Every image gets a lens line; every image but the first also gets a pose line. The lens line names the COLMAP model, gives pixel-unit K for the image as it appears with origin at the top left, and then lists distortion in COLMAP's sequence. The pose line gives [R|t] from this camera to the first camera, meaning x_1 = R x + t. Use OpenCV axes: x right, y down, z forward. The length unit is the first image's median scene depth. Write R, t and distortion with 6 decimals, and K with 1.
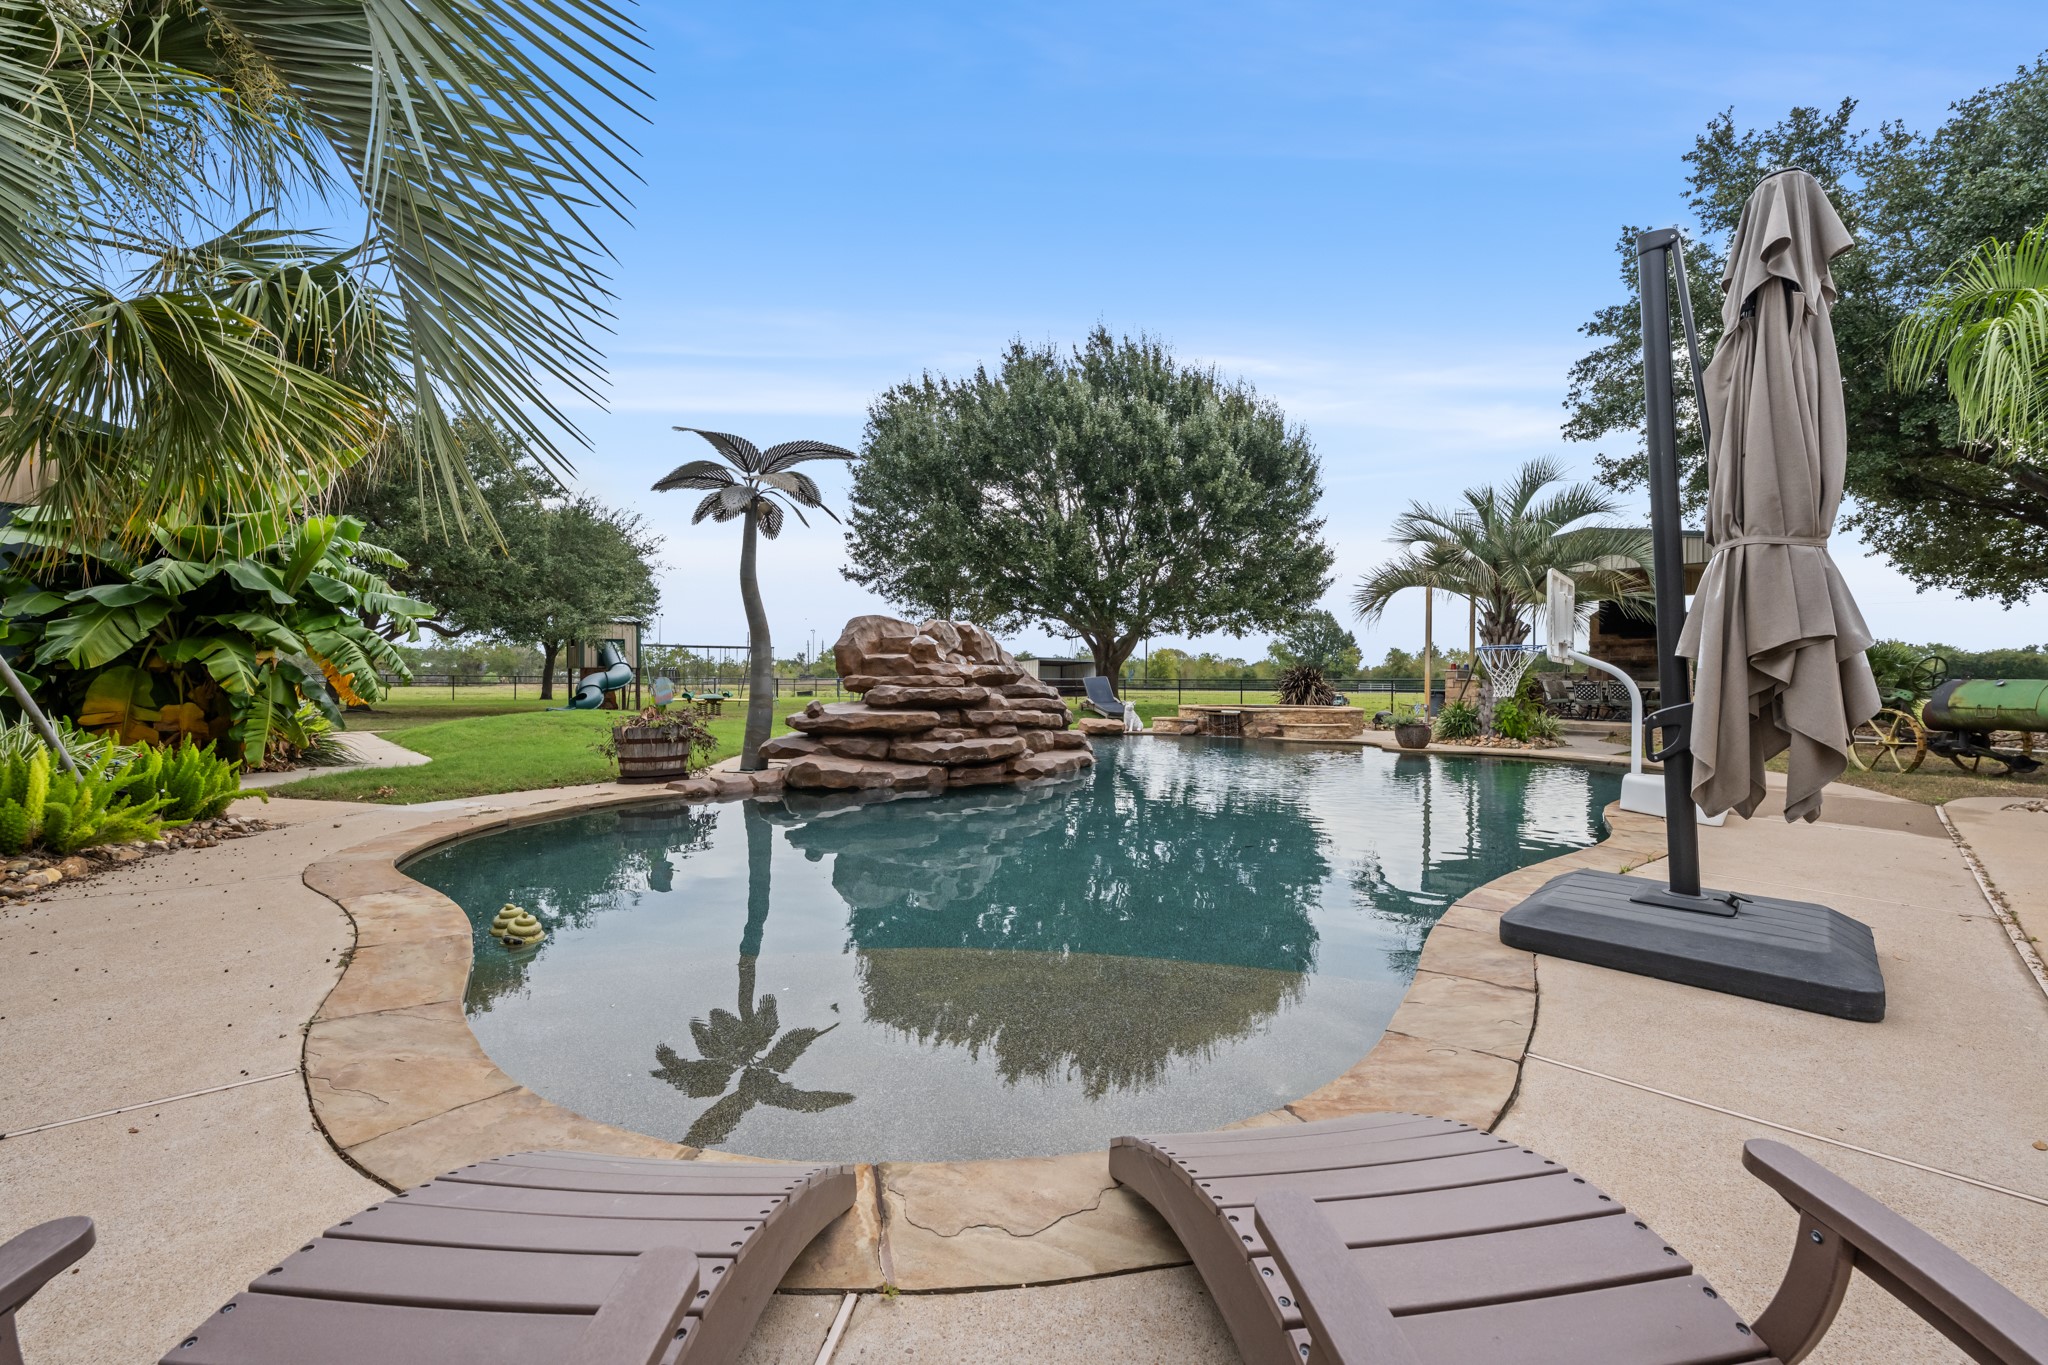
lens RADIAL K [[803.4, 0, 1028.2], [0, 803.4, 683.8], [0, 0, 1]] dist [0.002435, 0.000030]
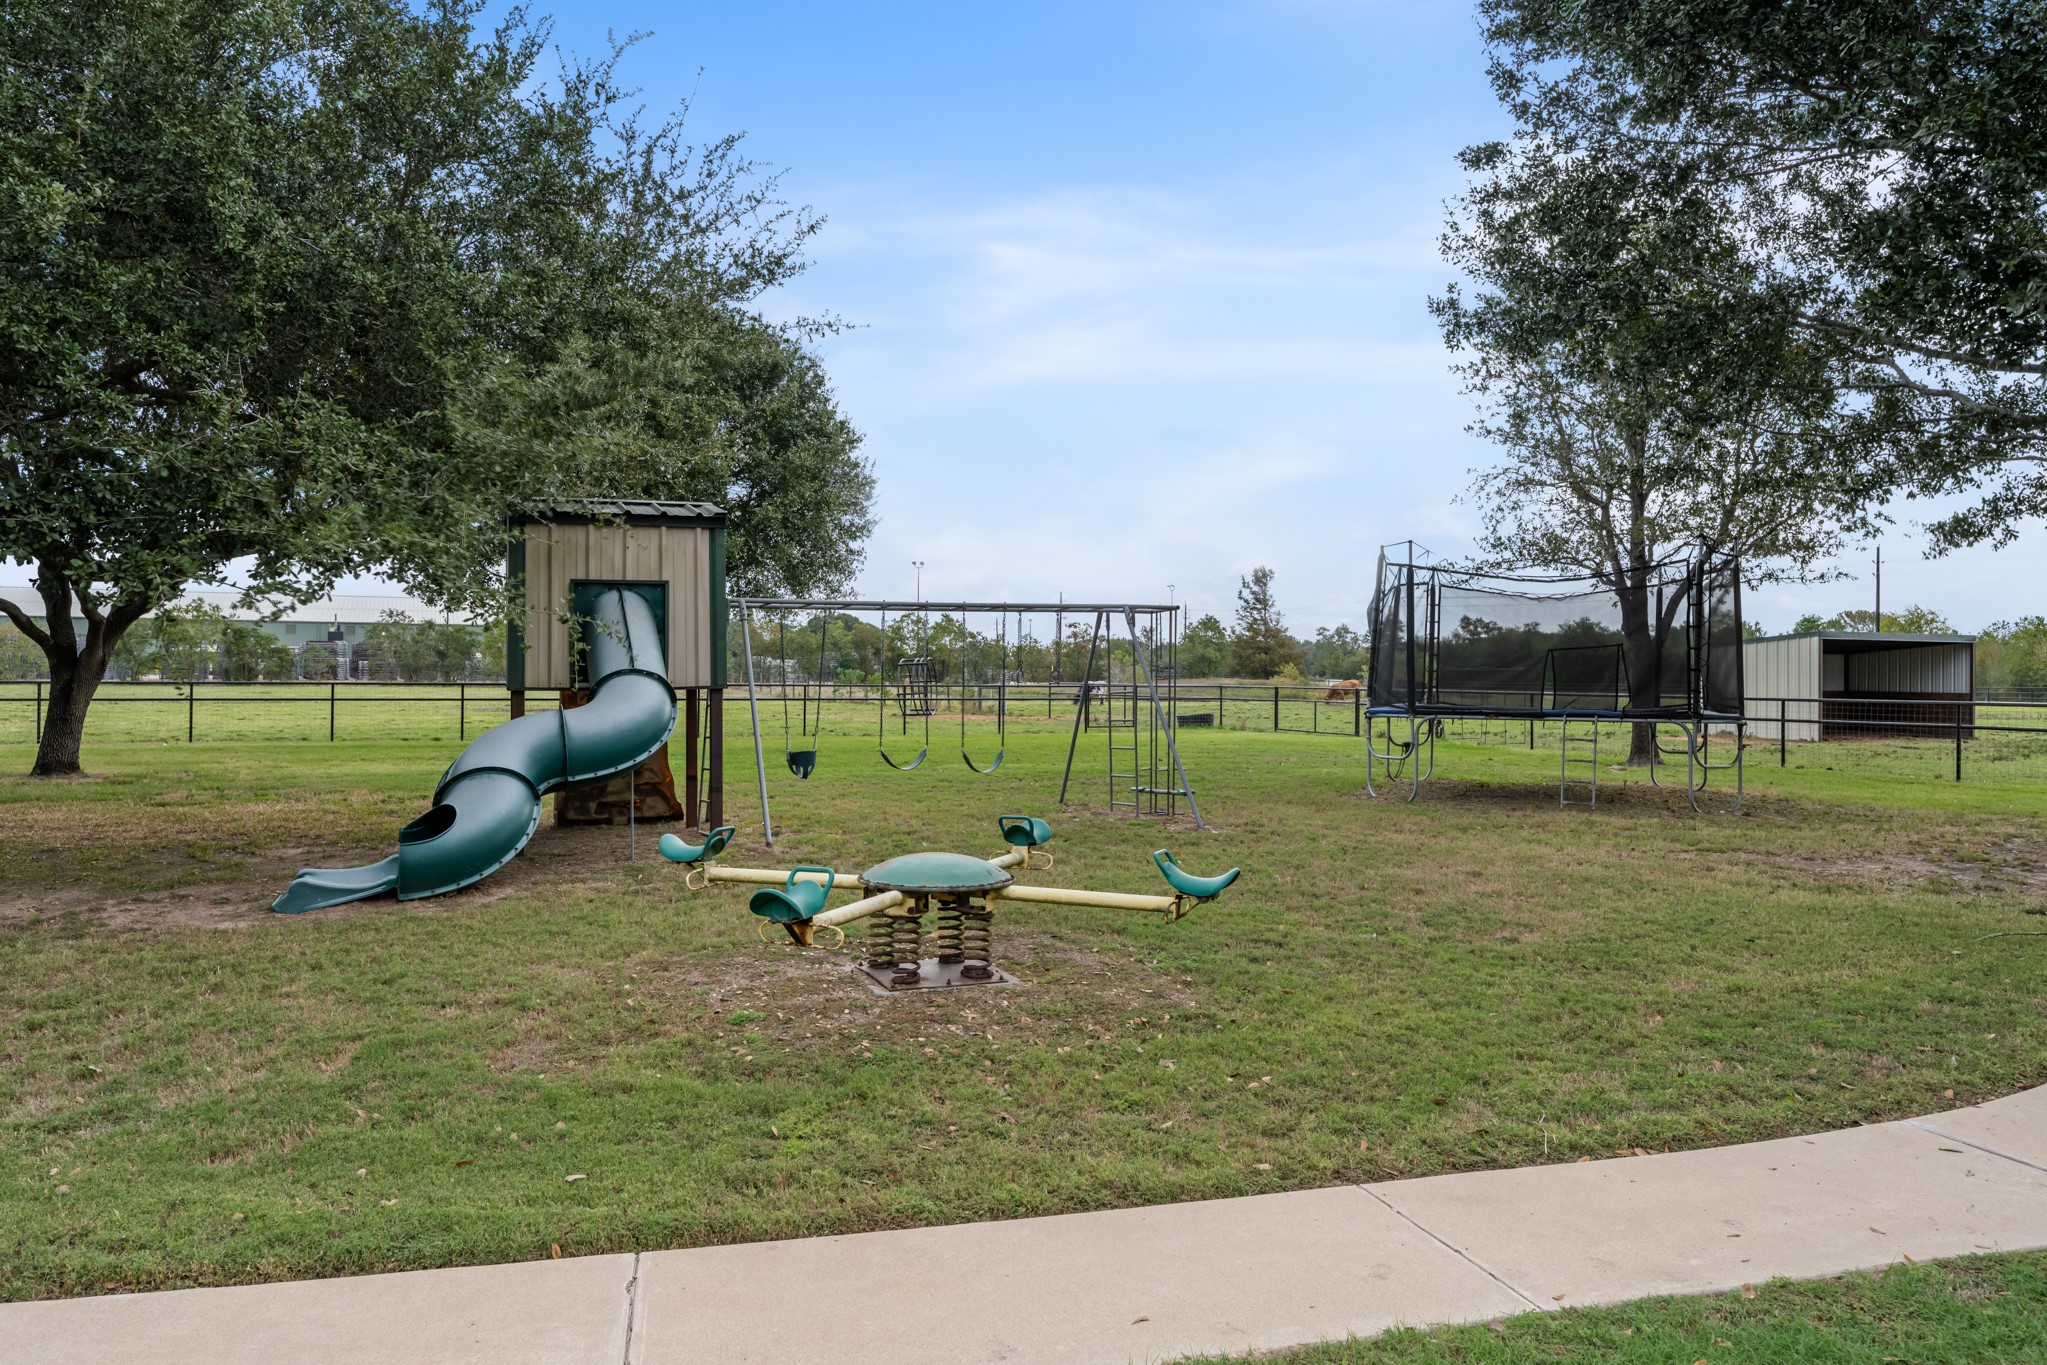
lens RADIAL K [[1413.7, 0, 1023.2], [0, 1413.7, 680.1], [0, 0, 1]] dist [0.000028, -0.000002]
pose [[0.936596, -0.003117, -0.350396, -0.221441], [0.003897, 0.999991, 0.001520, -0.022527], [0.350388, -0.002789, 0.936600, 0.584813]]
